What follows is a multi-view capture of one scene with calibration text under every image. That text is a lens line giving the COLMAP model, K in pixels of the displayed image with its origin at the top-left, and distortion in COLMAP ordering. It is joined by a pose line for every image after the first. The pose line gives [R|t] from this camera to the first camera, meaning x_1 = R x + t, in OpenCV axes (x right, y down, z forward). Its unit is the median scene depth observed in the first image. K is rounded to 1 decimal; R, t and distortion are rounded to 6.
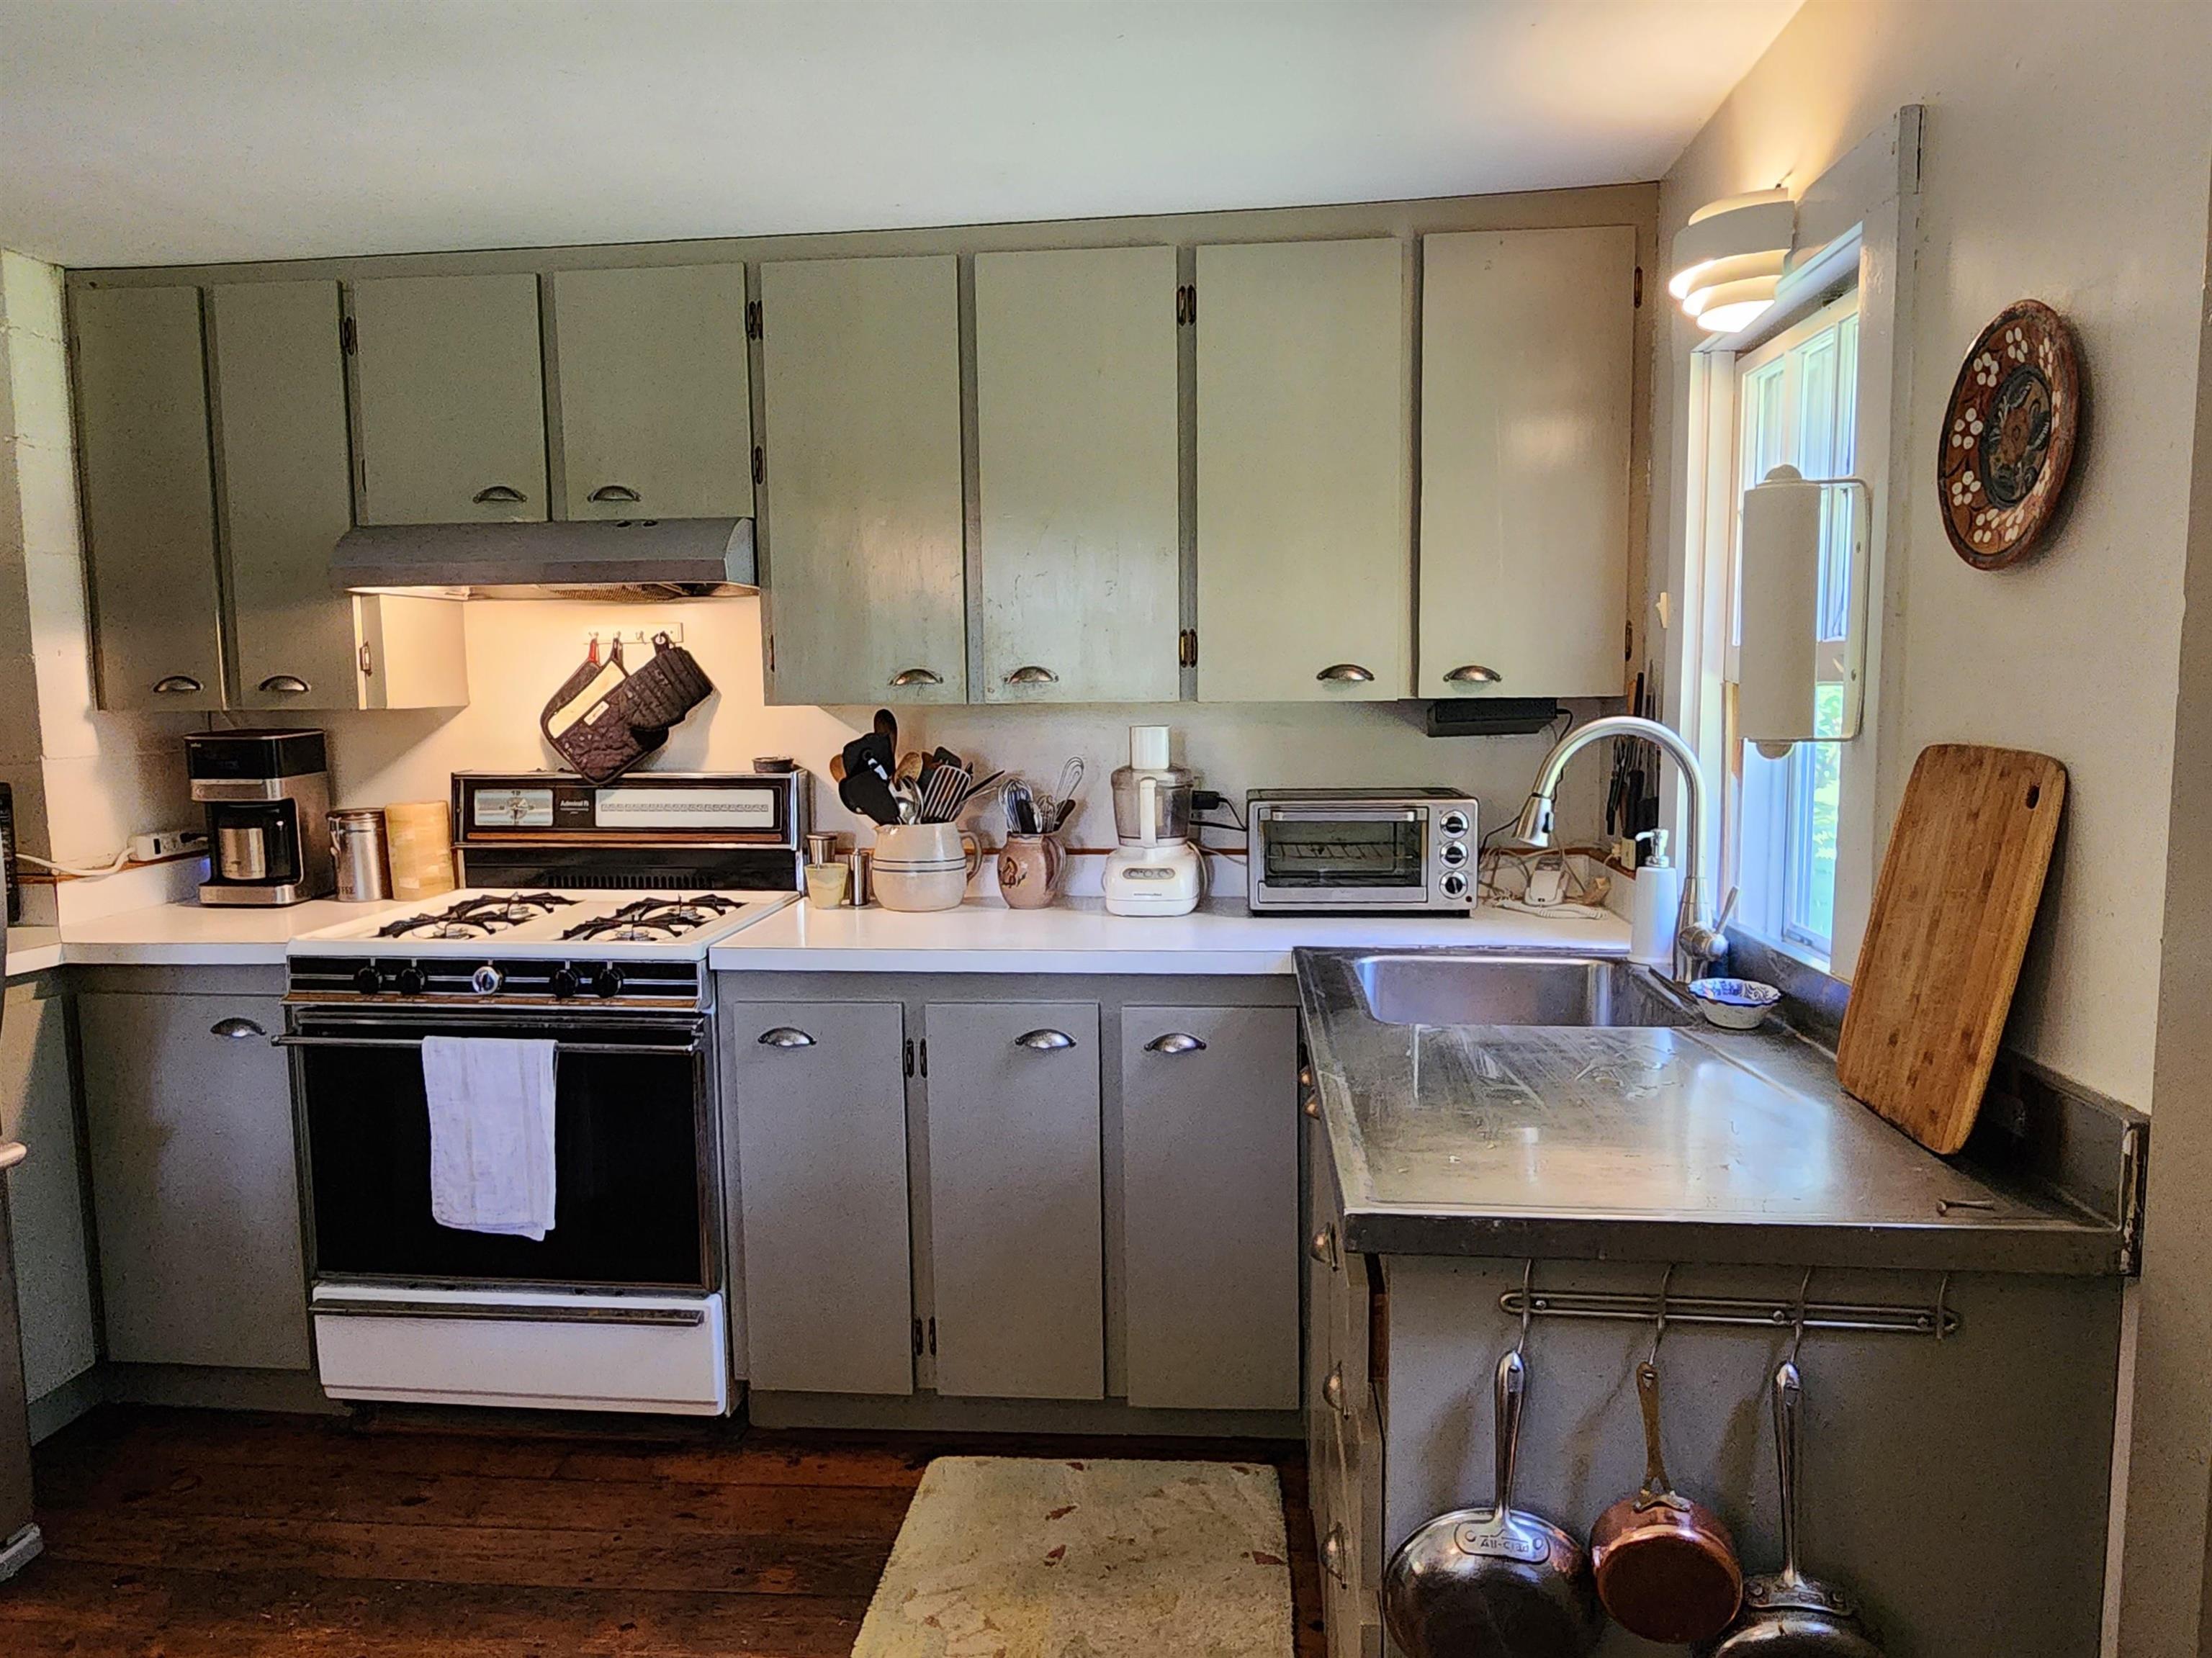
lens RADIAL K [[1428.7, 0, 1099.9], [0, 1428.7, 831.7], [0, 0, 1]] dist [-0.000869, -0.000584]
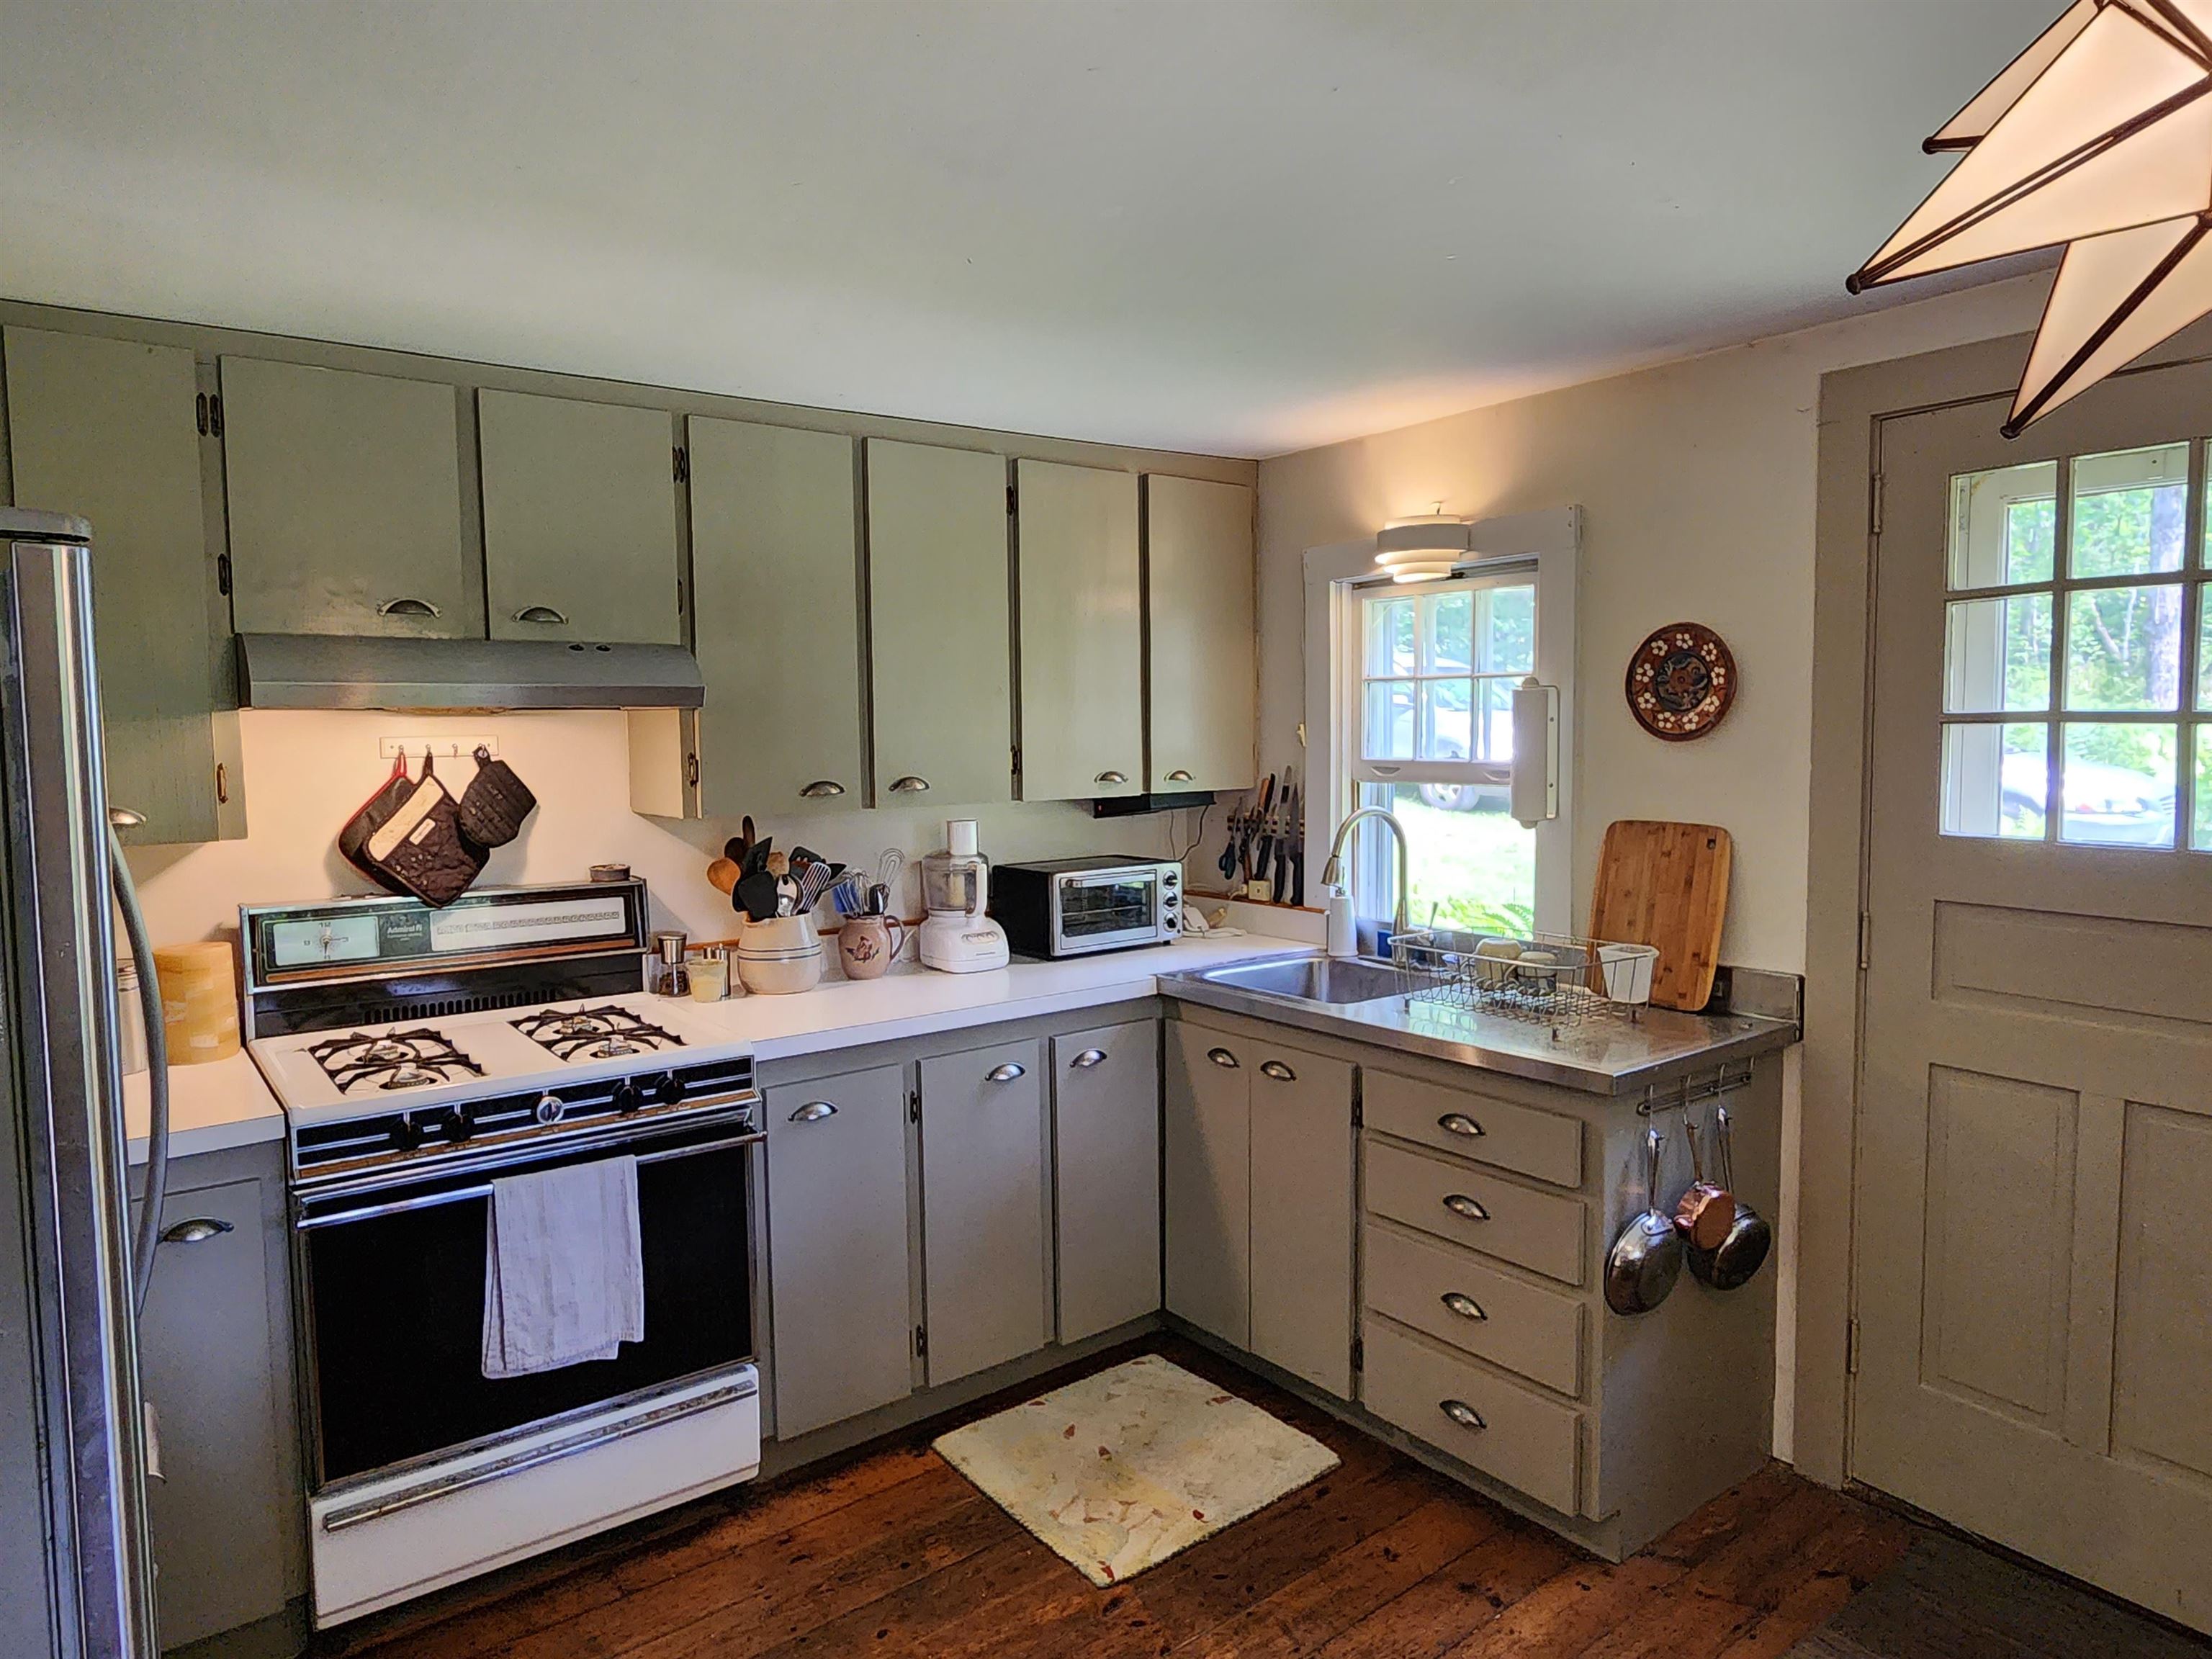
lens RADIAL K [[1367.8, 0, 1102.2], [0, 1367.8, 833.1], [0, 0, 1]] dist [-0.000156, -0.001707]
pose [[0.732266, -0.051623, 0.679059, -0.754645], [0.074764, 0.997190, -0.004814, -0.051986], [-0.676902, 0.054294, 0.734068, 0.036377]]
